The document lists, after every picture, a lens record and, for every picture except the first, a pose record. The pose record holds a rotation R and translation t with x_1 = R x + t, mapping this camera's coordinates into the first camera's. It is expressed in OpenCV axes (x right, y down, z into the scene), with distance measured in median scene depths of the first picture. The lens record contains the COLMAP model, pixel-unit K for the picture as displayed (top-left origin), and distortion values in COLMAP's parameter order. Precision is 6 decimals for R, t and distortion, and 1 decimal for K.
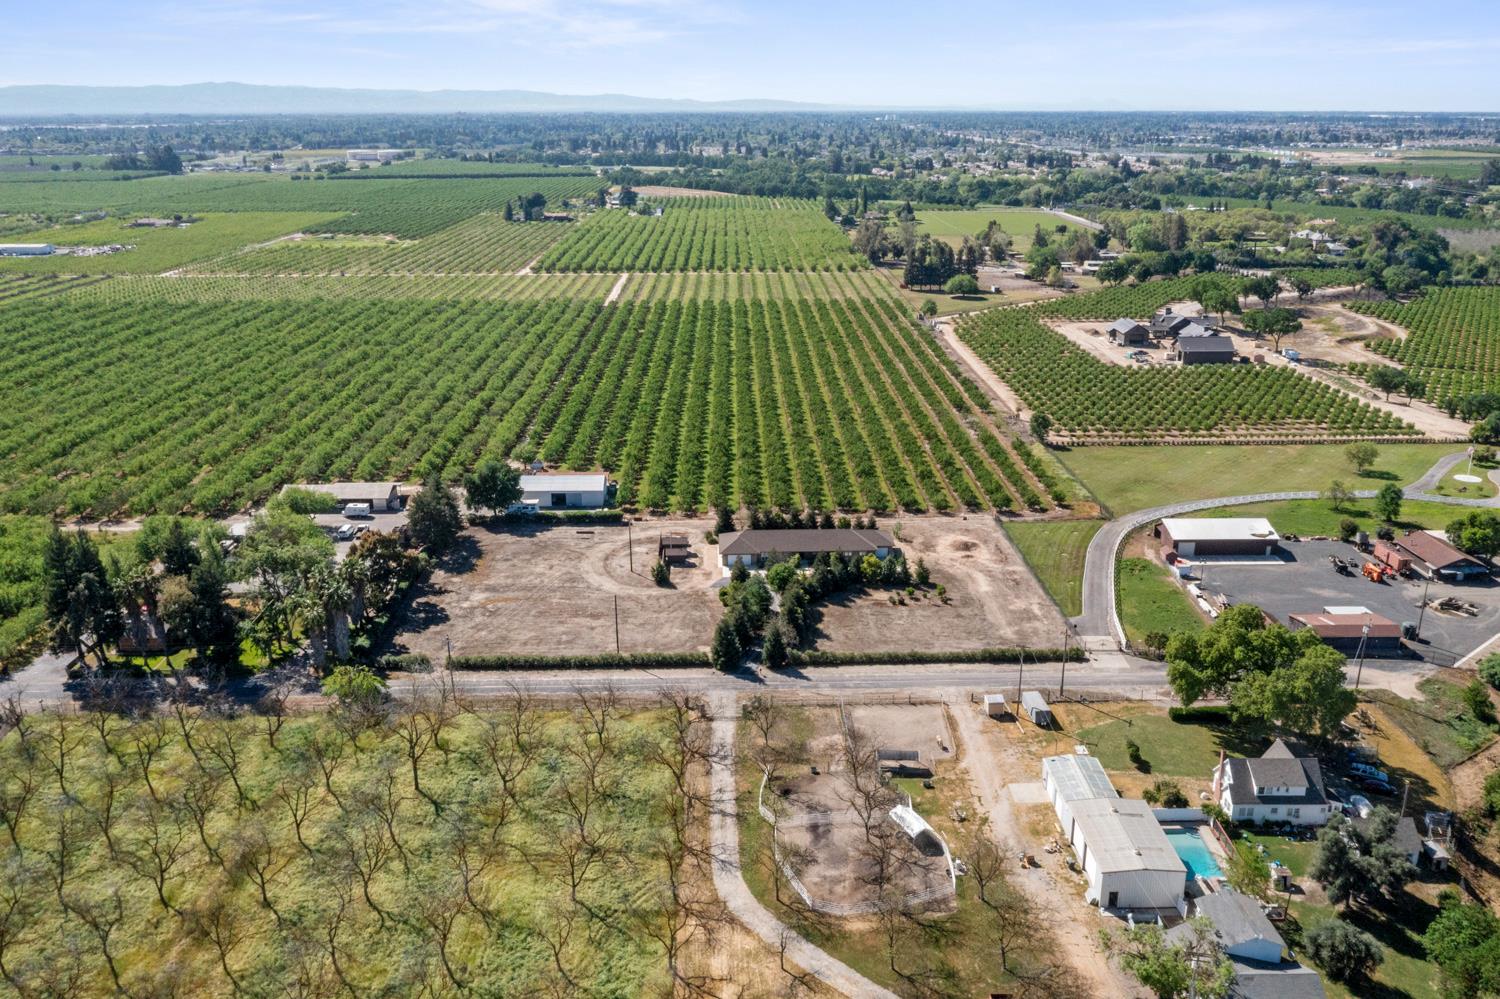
lens RADIAL K [[1195.3, 0, 750.0], [0, 1195.3, 499.5], [0, 0, 1]] dist [-0.008000, -0.007630]
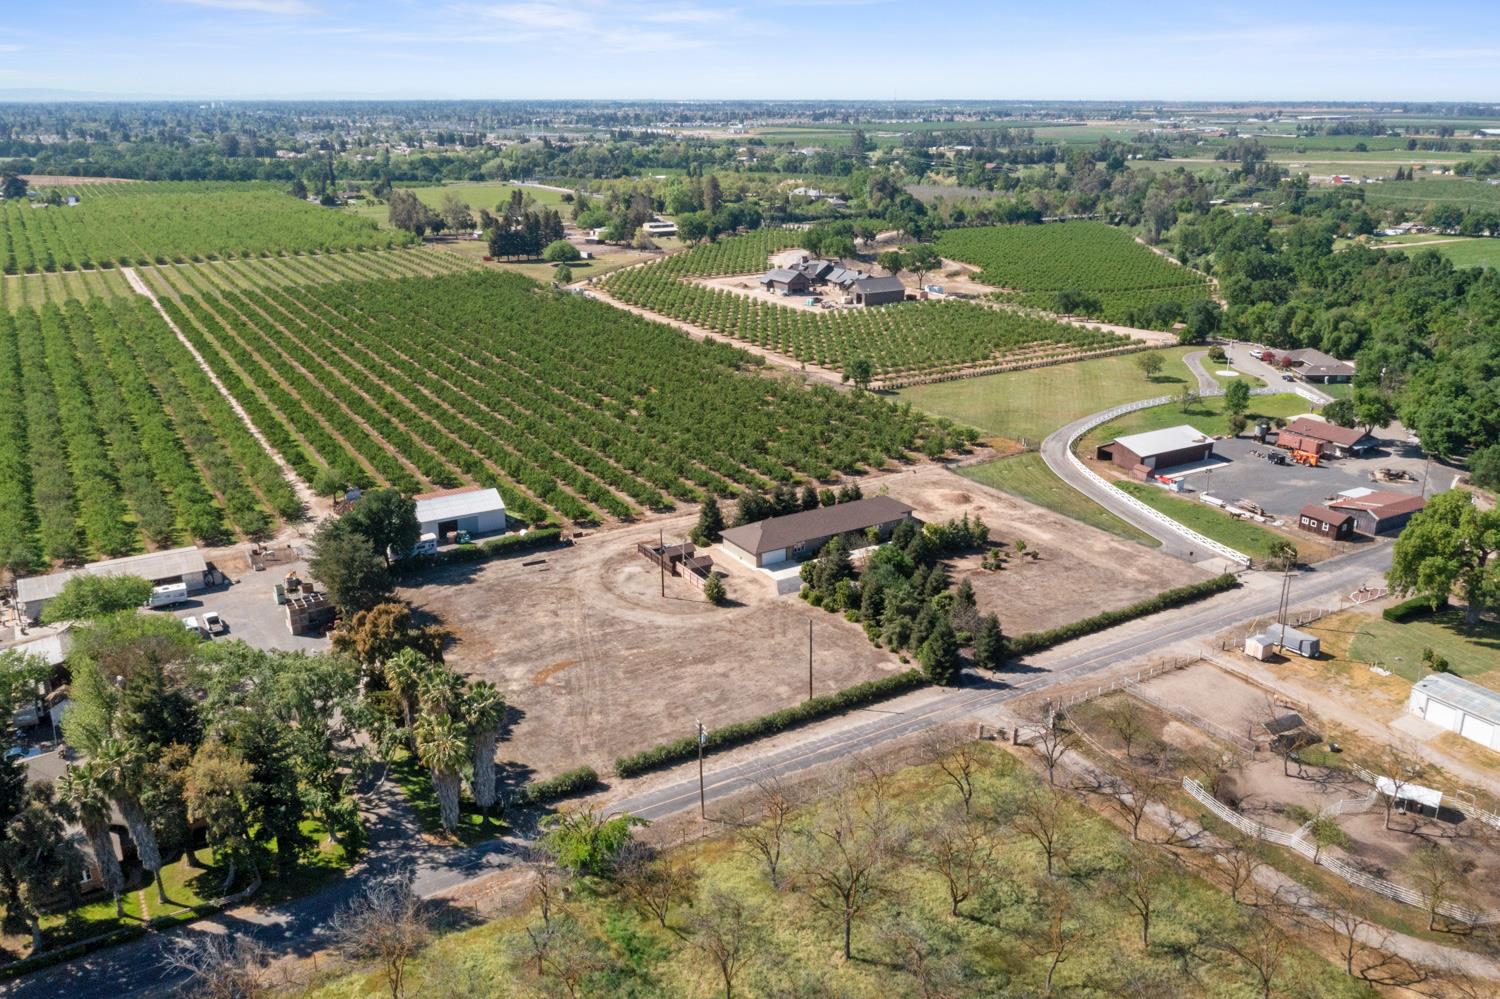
lens RADIAL K [[1195.3, 0, 750.0], [0, 1195.3, 499.5], [0, 0, 1]] dist [-0.008000, -0.007630]
pose [[0.866185, -0.157987, 0.474092, -0.372078], [0.153933, 0.986932, 0.047645, -0.026601], [-0.475424, 0.031710, 0.879185, 0.279049]]
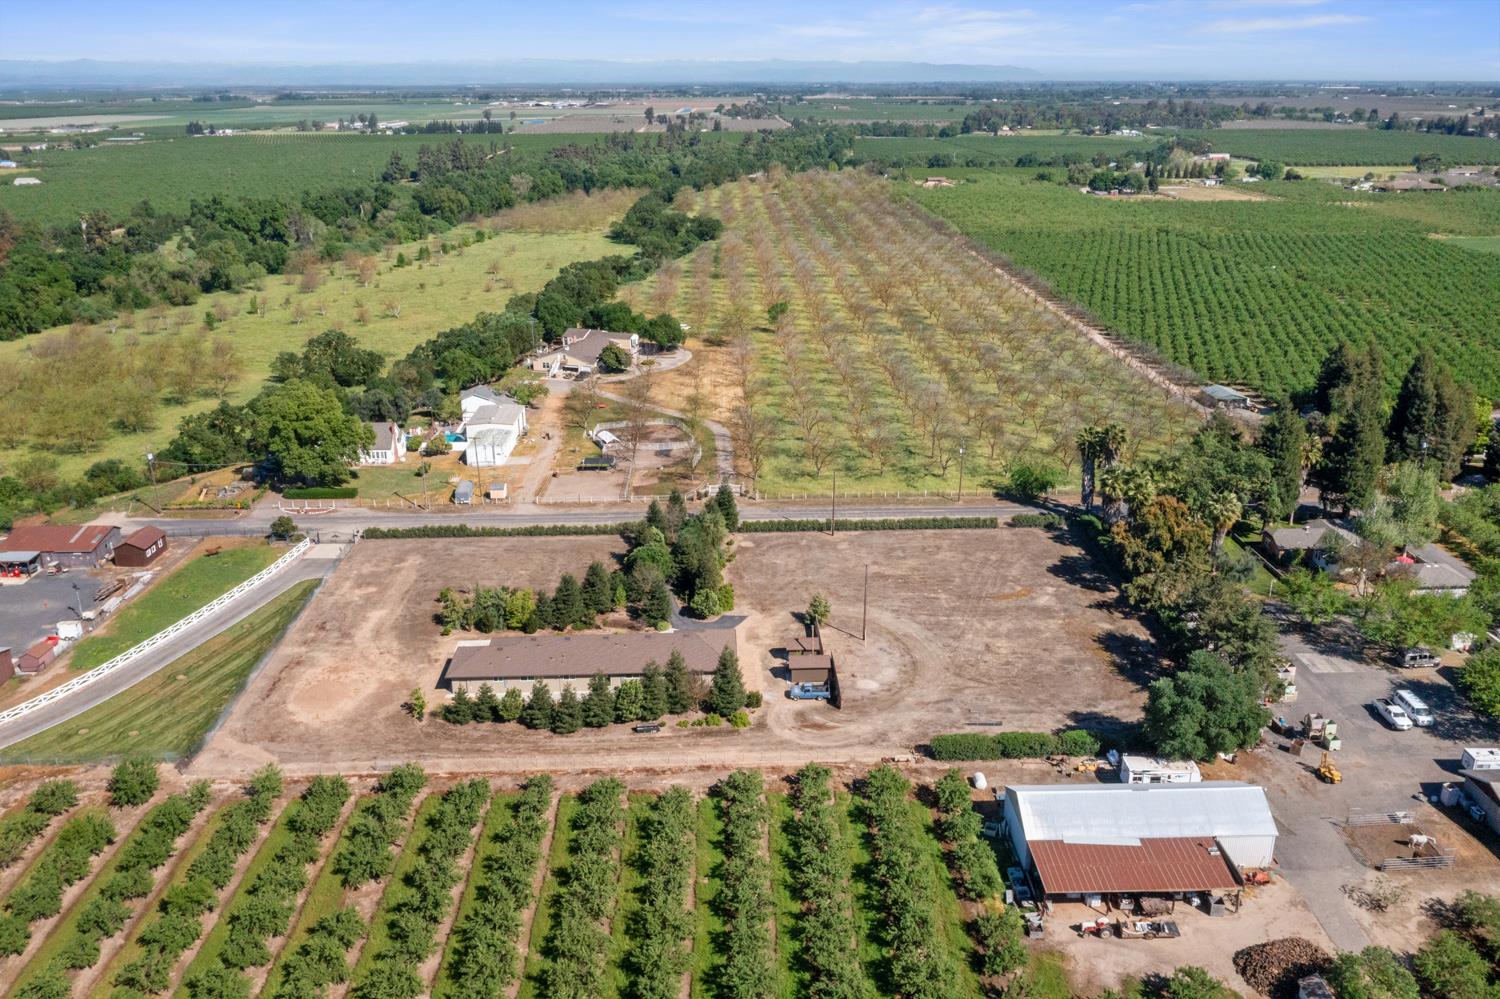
lens RADIAL K [[1195.3, 0, 750.0], [0, 1195.3, 499.5], [0, 0, 1]] dist [-0.008000, -0.007630]
pose [[-0.999961, 0.008276, -0.003152, -0.030771], [0.004633, 0.792176, 0.610275, -0.387265], [0.007547, 0.610237, -0.792183, 1.377148]]
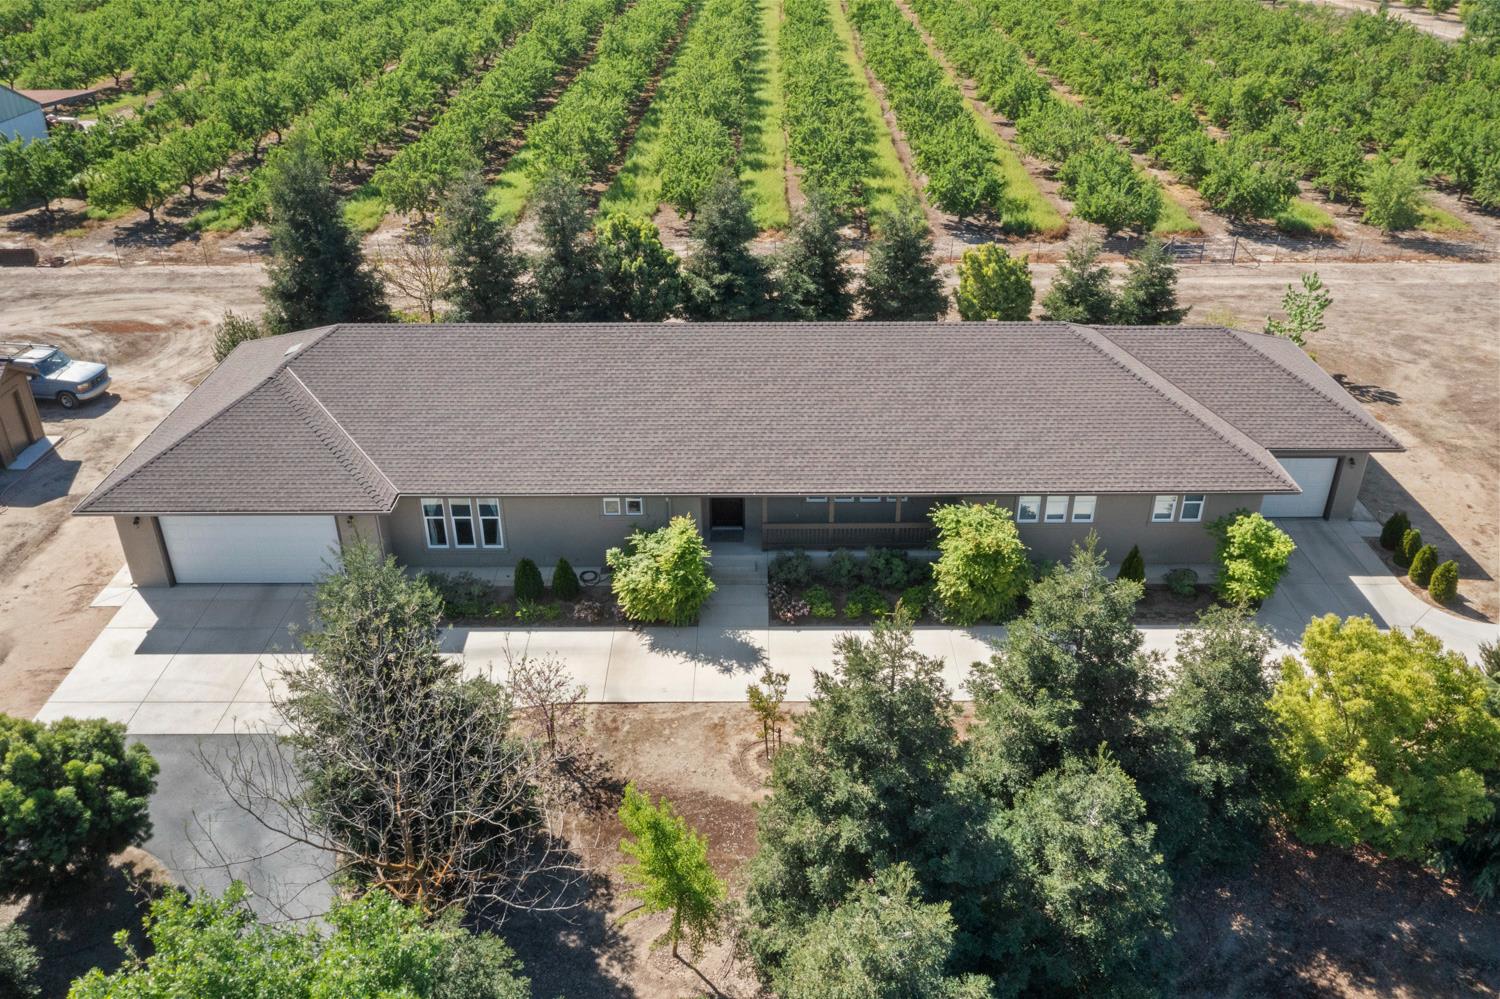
lens RADIAL K [[1184.2, 0, 758.9], [0, 1184.2, 494.8], [0, 0, 1]] dist [-0.007202, -0.004647]
pose [[0.999634, 0.012892, -0.023793, 0.047622], [-0.008045, 0.981053, 0.193570, 0.016566], [0.025838, -0.193308, 0.980798, 0.814819]]
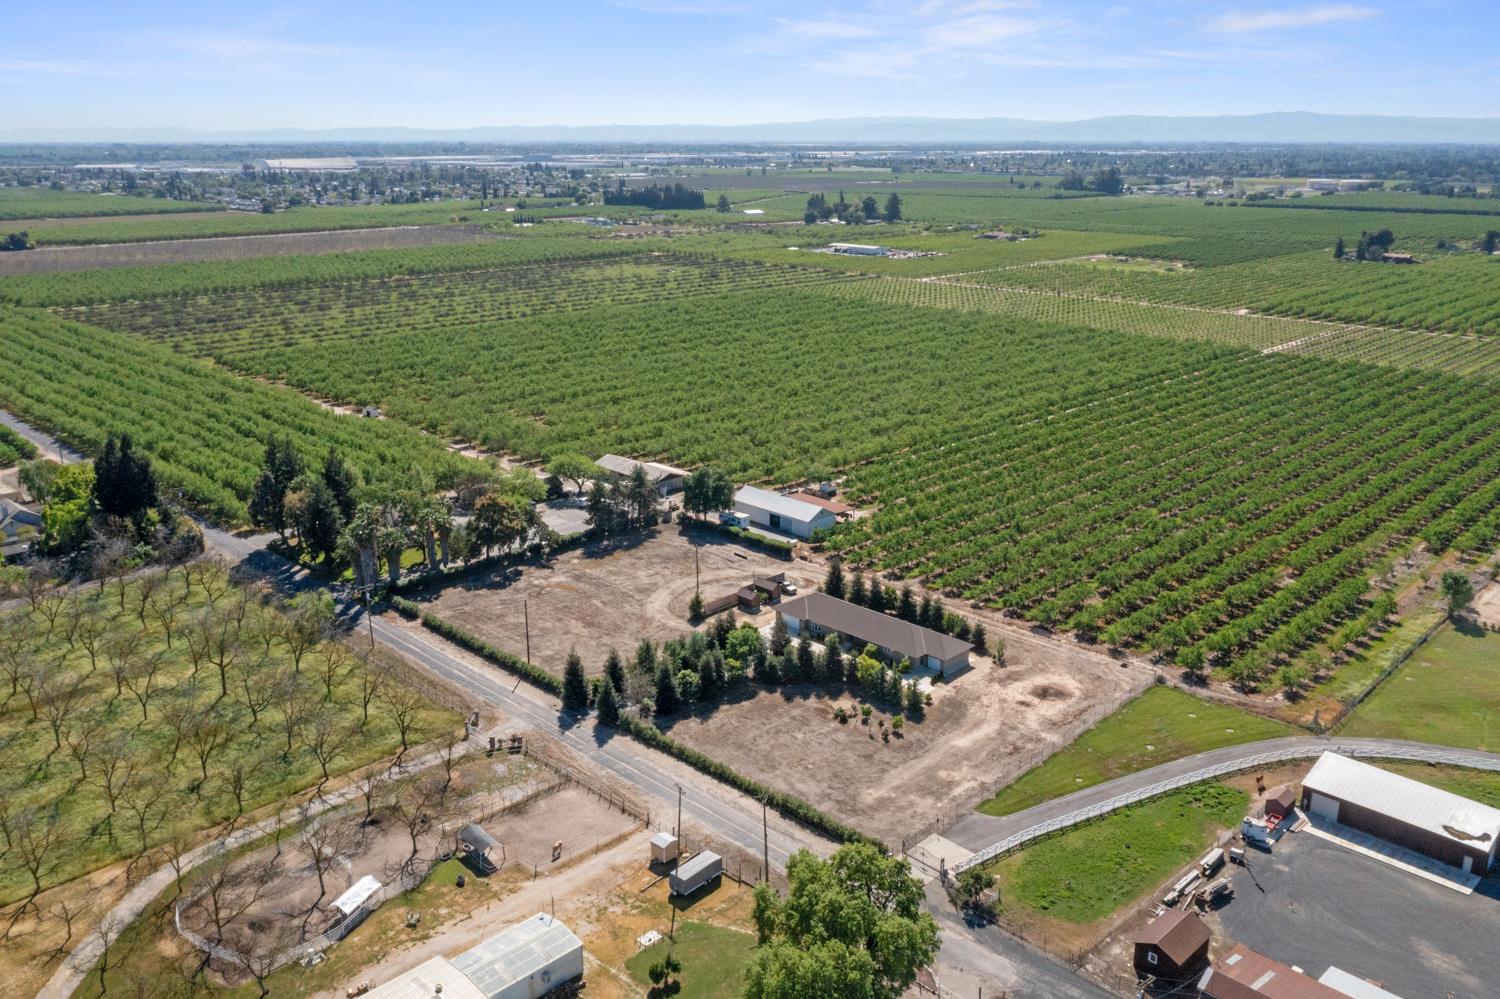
lens RADIAL K [[1184.2, 0, 758.9], [0, 1184.2, 494.8], [0, 0, 1]] dist [-0.007202, -0.004647]
pose [[0.696581, 0.209084, -0.686337, 0.525229], [-0.224941, 0.972010, 0.067813, -0.089544], [0.681305, 0.107148, 0.724115, 0.311216]]
